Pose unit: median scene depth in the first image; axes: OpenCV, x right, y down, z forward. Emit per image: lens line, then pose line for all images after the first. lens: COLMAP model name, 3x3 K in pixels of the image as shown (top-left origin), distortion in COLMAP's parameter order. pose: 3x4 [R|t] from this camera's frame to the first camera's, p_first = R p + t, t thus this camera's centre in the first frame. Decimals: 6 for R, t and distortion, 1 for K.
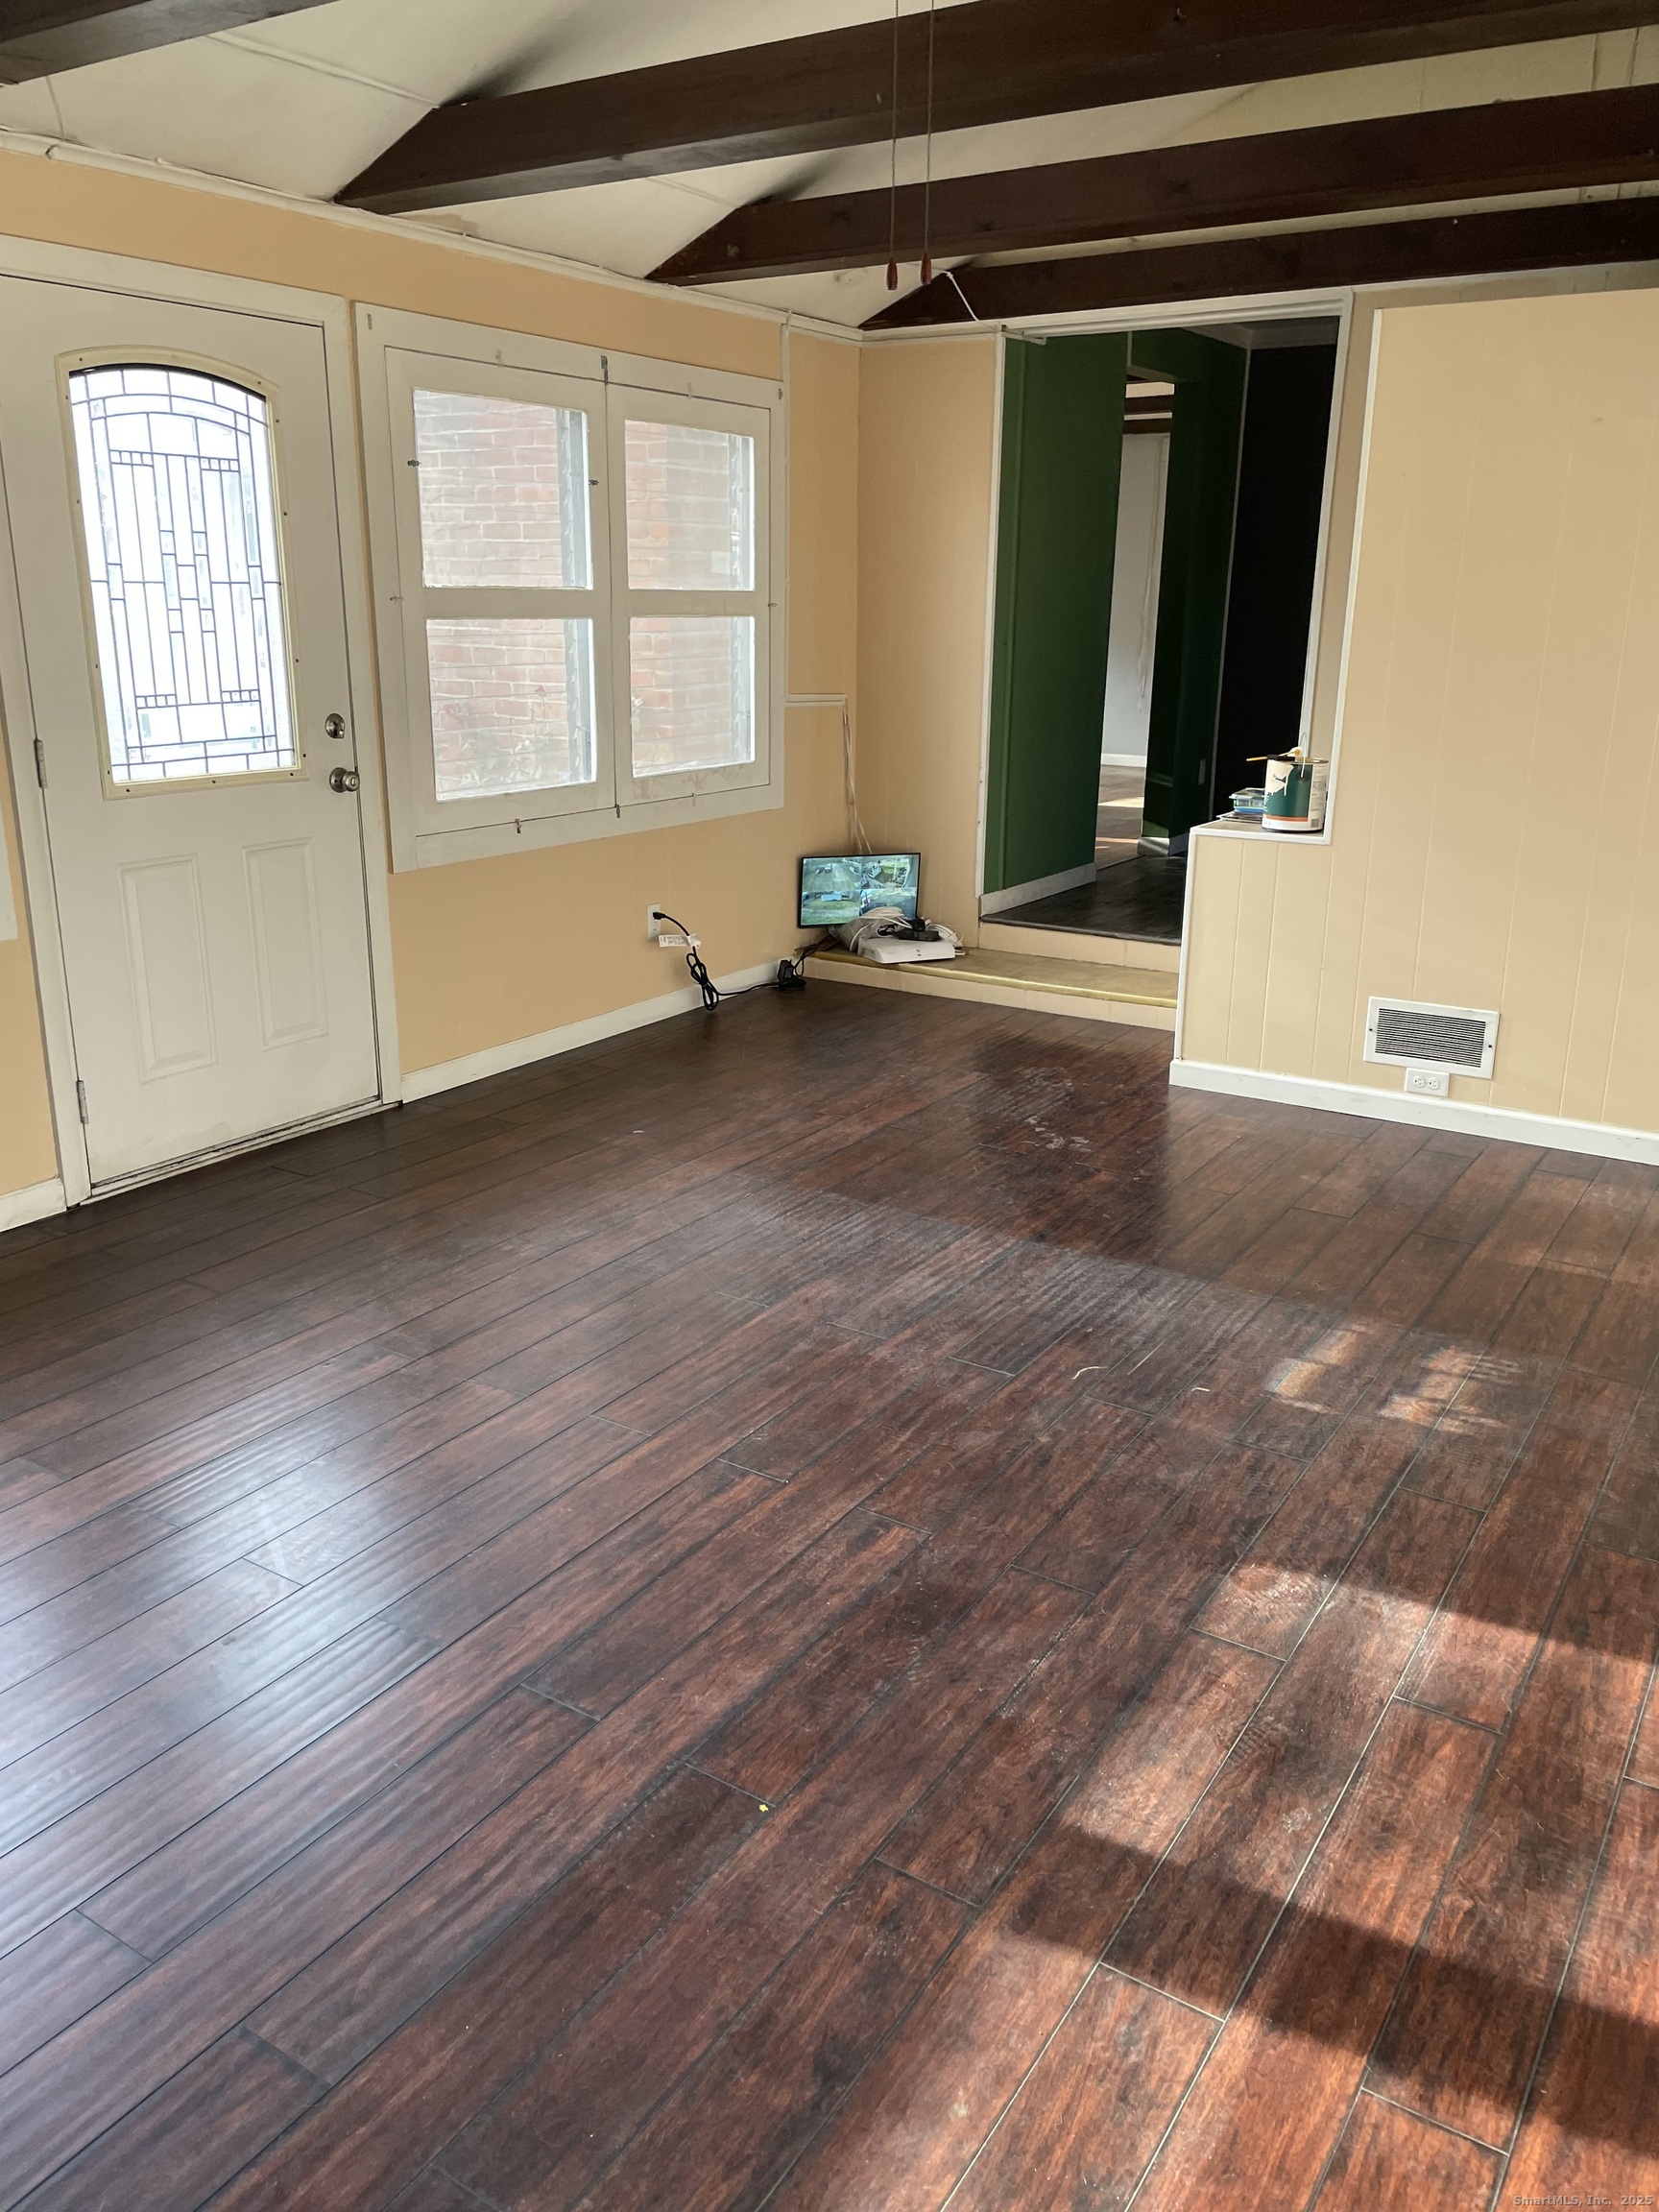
lens RADIAL K [[1668.3, 0, 826.6], [0, 1668.3, 1094.4], [0, 0, 1]] dist [0.082574, -0.102769]
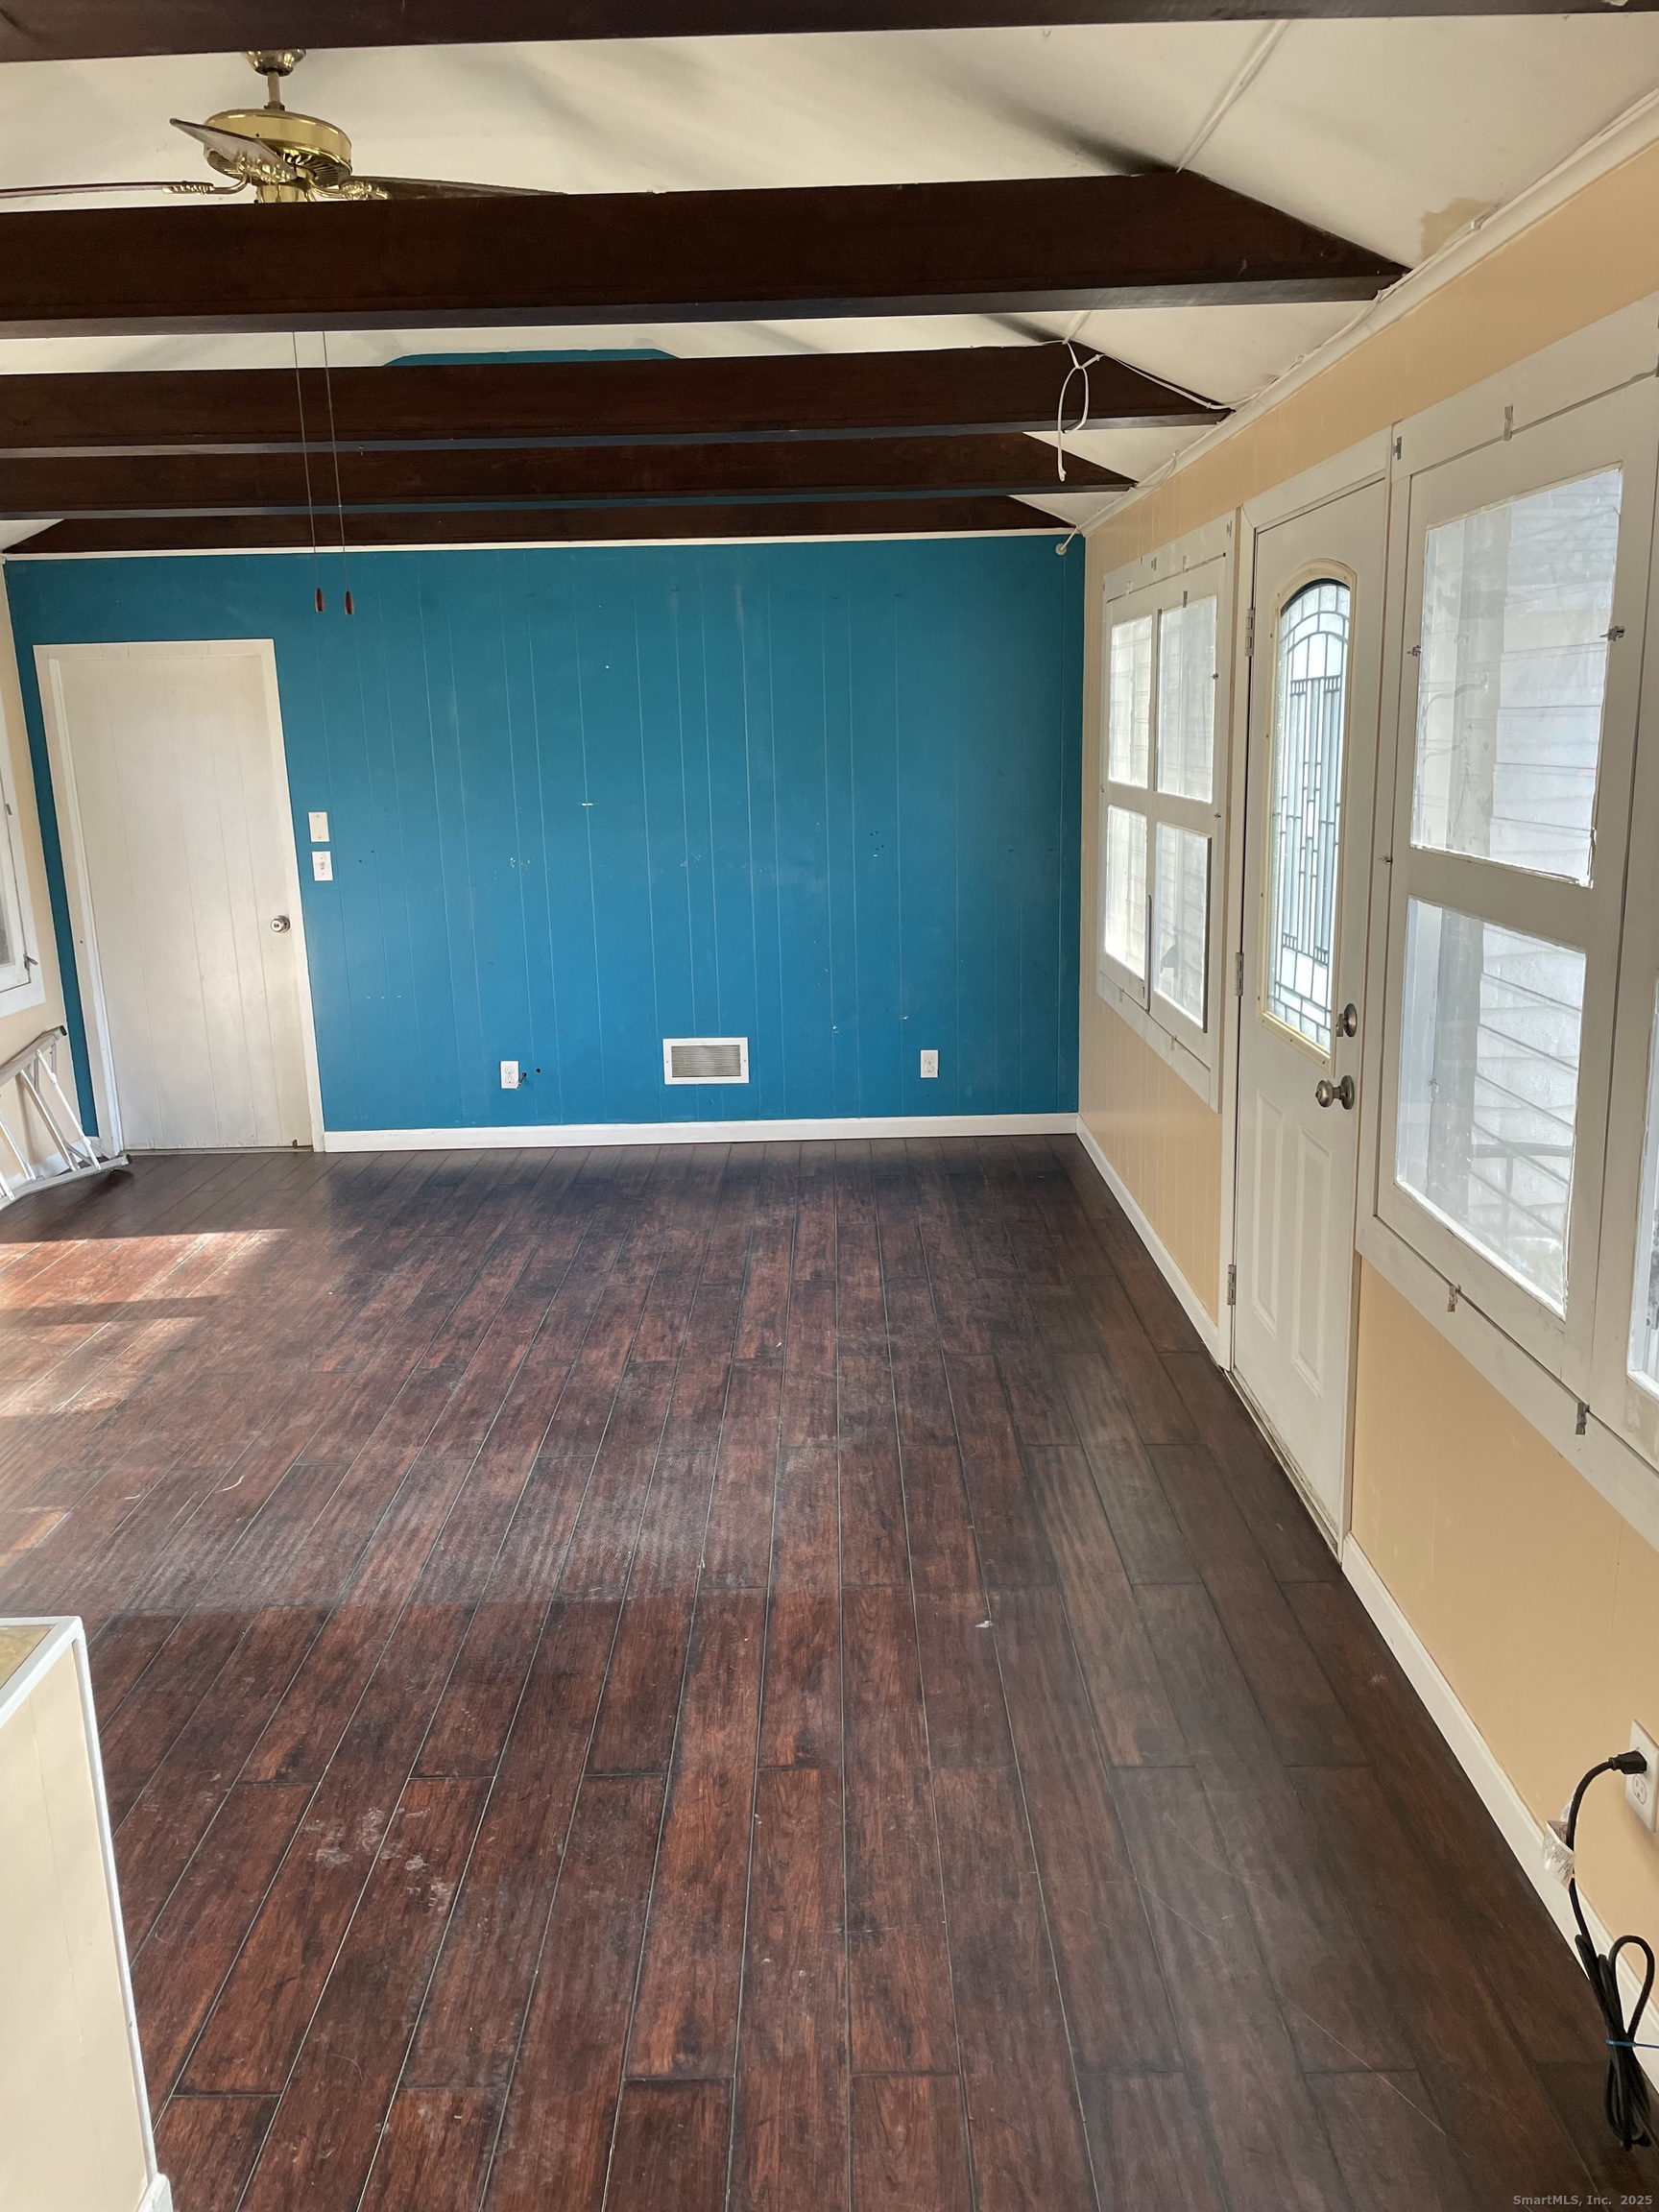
lens RADIAL K [[1668.3, 0, 826.5], [0, 1668.3, 1119.3], [0, 0, 1]] dist [0.082574, -0.102769]
pose [[-0.842609, 0.140406, -0.519900, 0.379798], [-0.132877, 0.881358, 0.453378, -0.651156], [0.521875, 0.451103, -0.723984, 1.935882]]
